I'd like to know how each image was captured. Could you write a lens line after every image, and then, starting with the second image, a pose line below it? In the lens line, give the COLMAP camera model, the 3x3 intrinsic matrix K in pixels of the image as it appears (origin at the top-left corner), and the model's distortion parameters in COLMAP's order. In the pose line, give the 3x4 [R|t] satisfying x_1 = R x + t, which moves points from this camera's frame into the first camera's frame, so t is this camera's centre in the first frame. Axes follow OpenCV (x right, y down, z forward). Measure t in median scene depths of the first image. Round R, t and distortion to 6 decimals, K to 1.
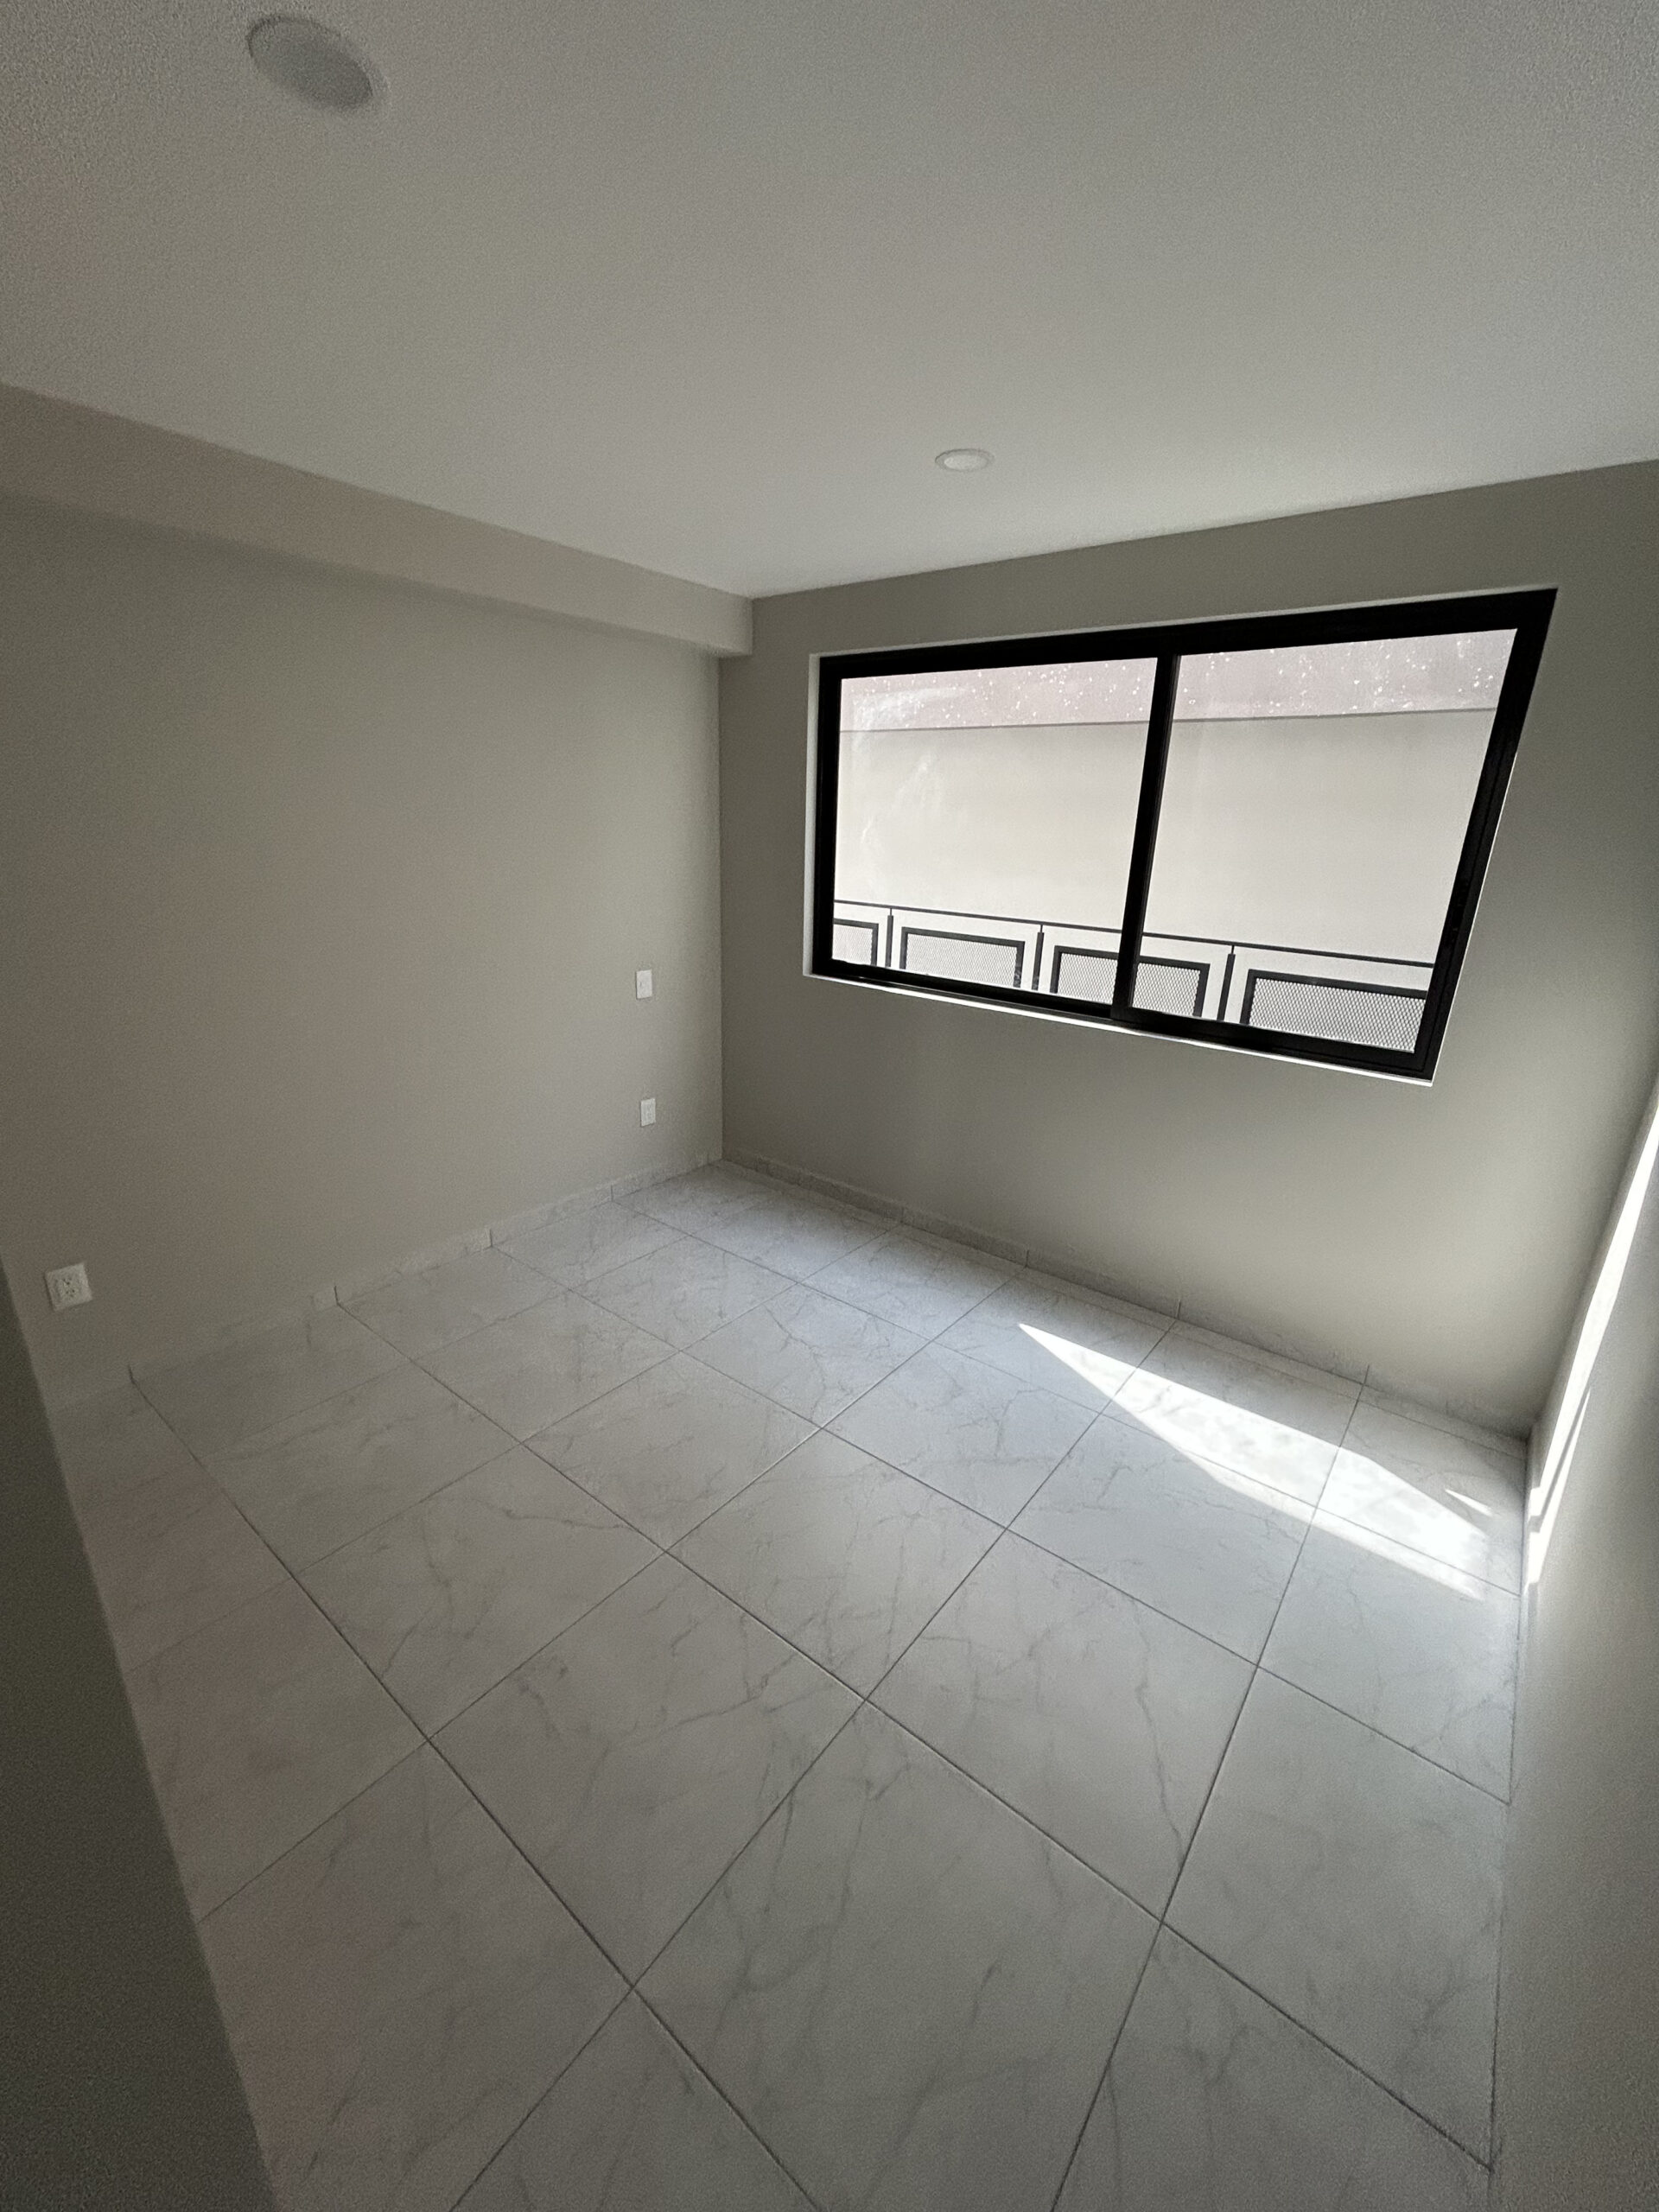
lens RADIAL K [[893.4, 0, 839.0], [0, 893.4, 1106.0], [0, 0, 1]] dist [0.003494, -0.000247]
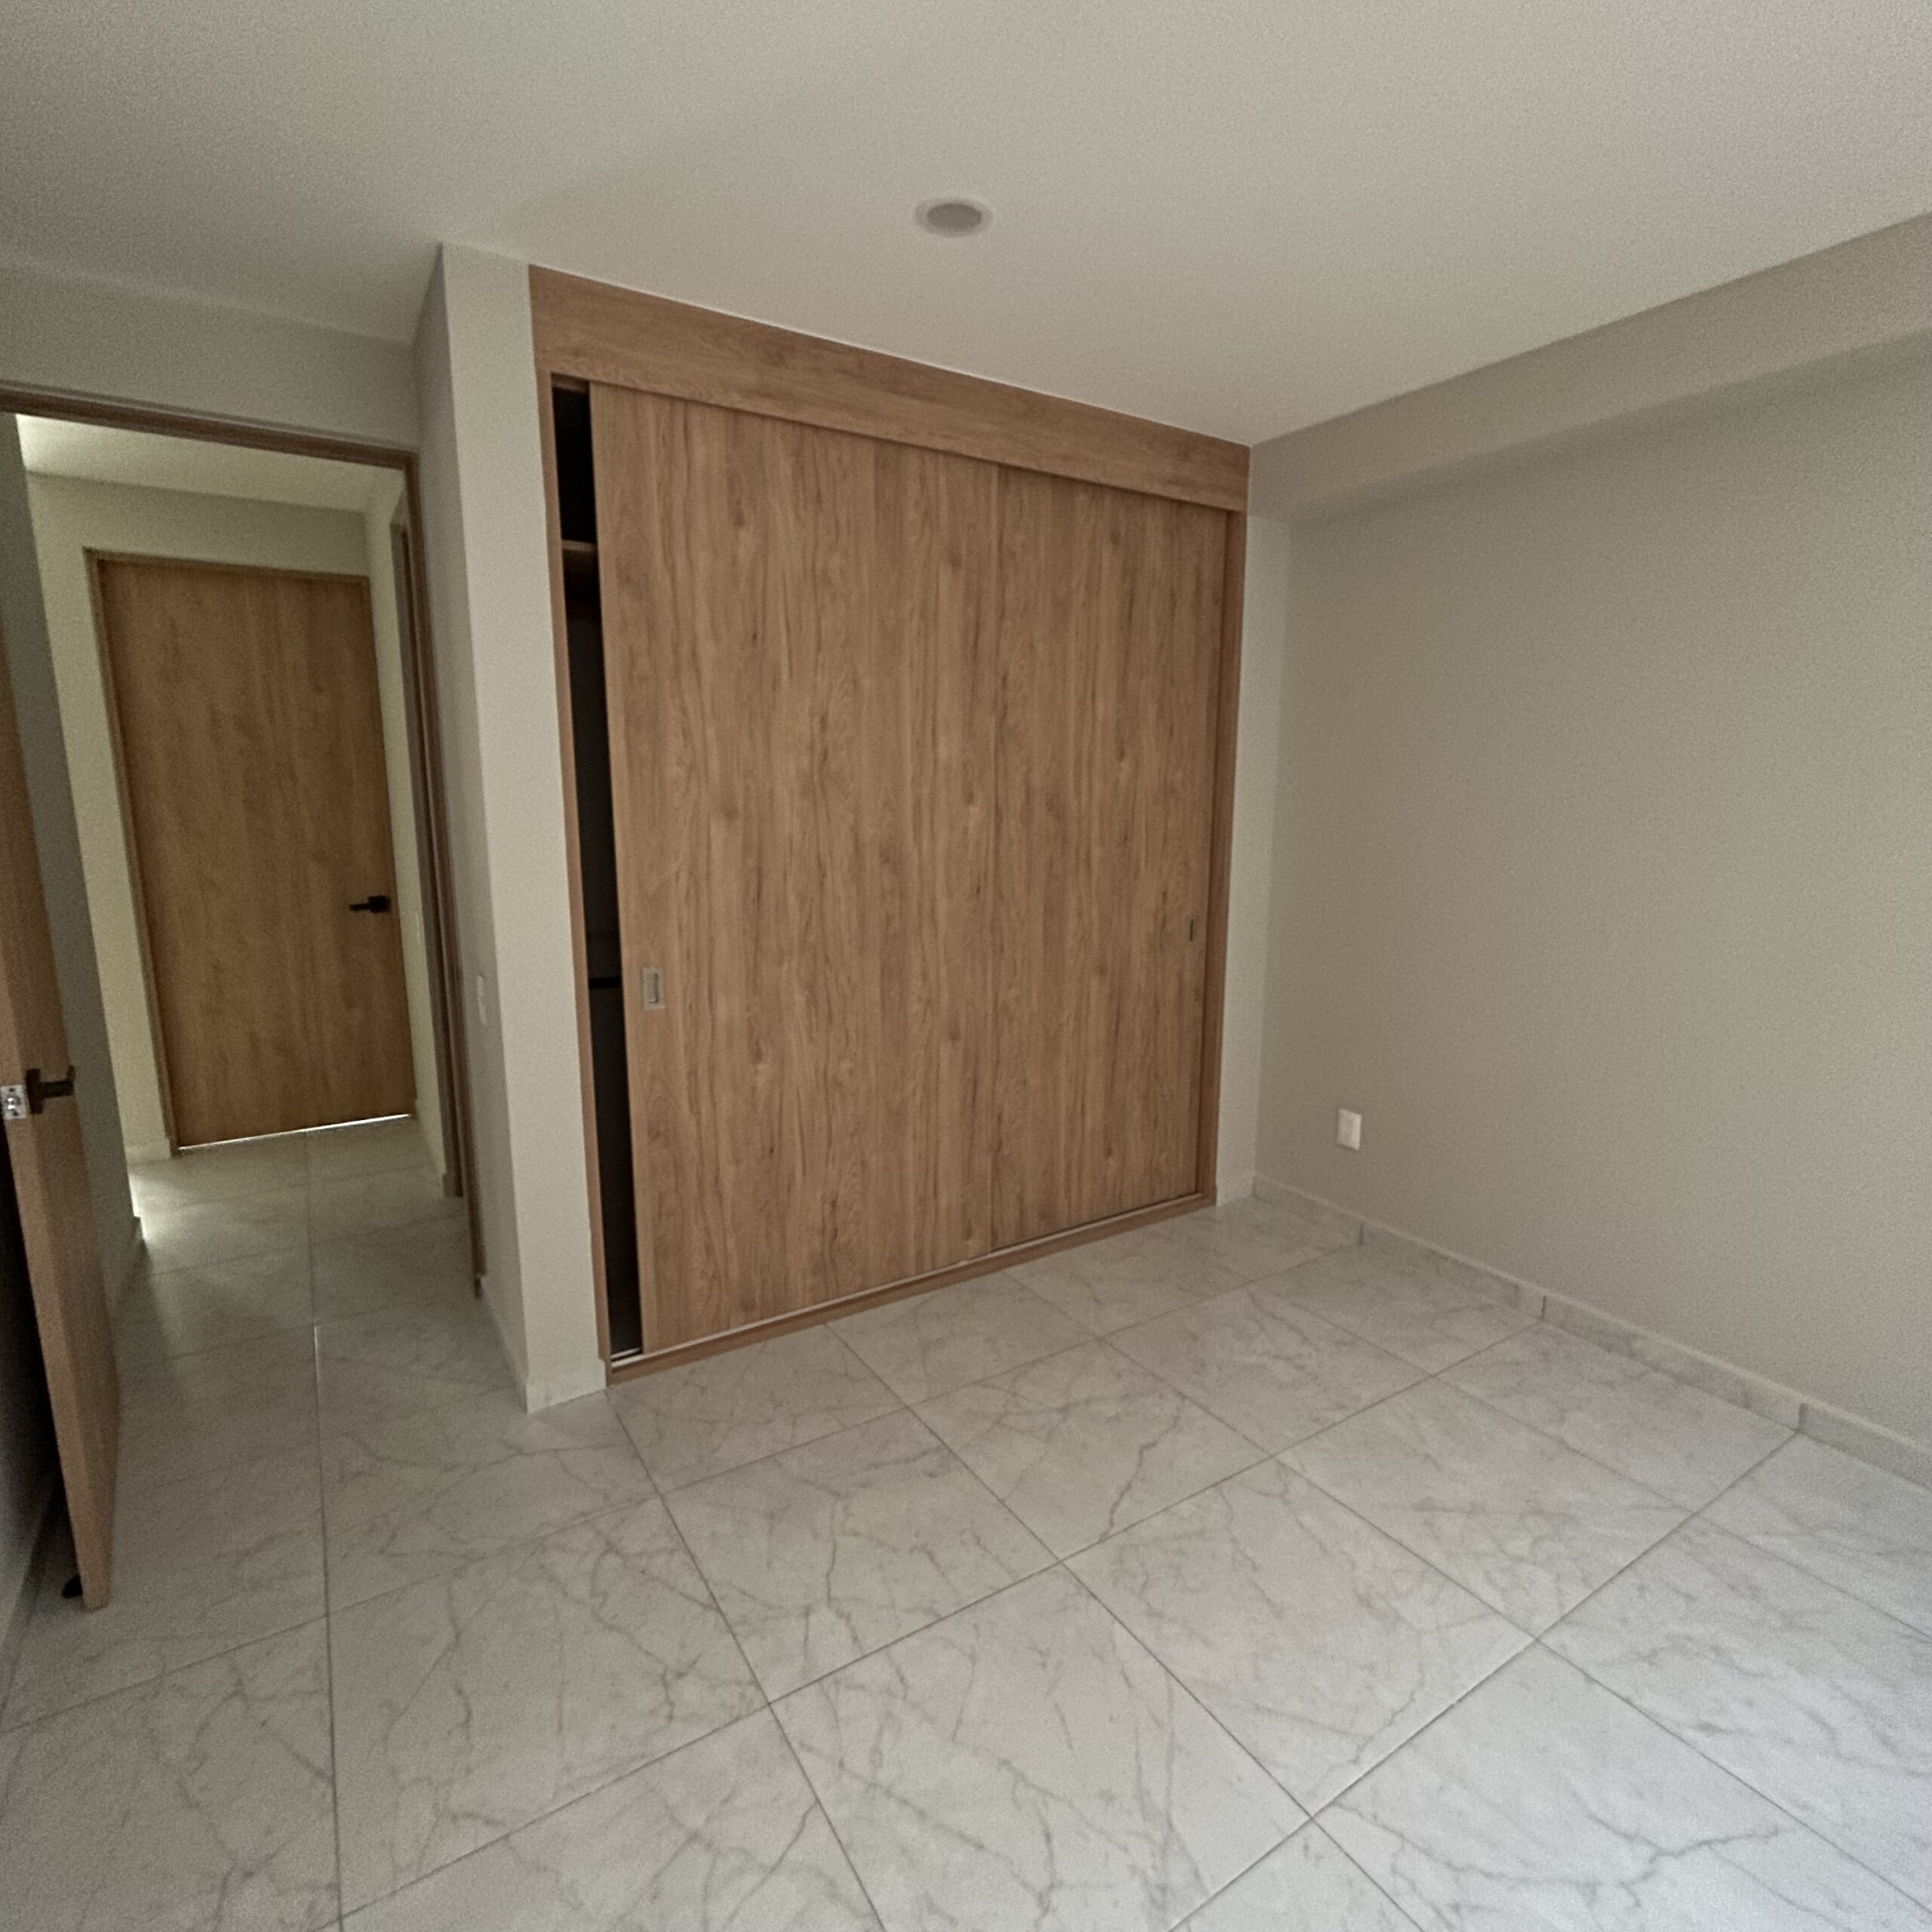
lens RADIAL K [[1036.4, 0, 969.1], [0, 1036.4, 966.0], [0, 0, 1]] dist [-0.011280, 0.008011]
pose [[-0.321563, 0.135778, -0.937103, 0.664827], [-0.314765, 0.918056, 0.241029, -0.202532], [0.893040, 0.372474, -0.252475, 1.012941]]
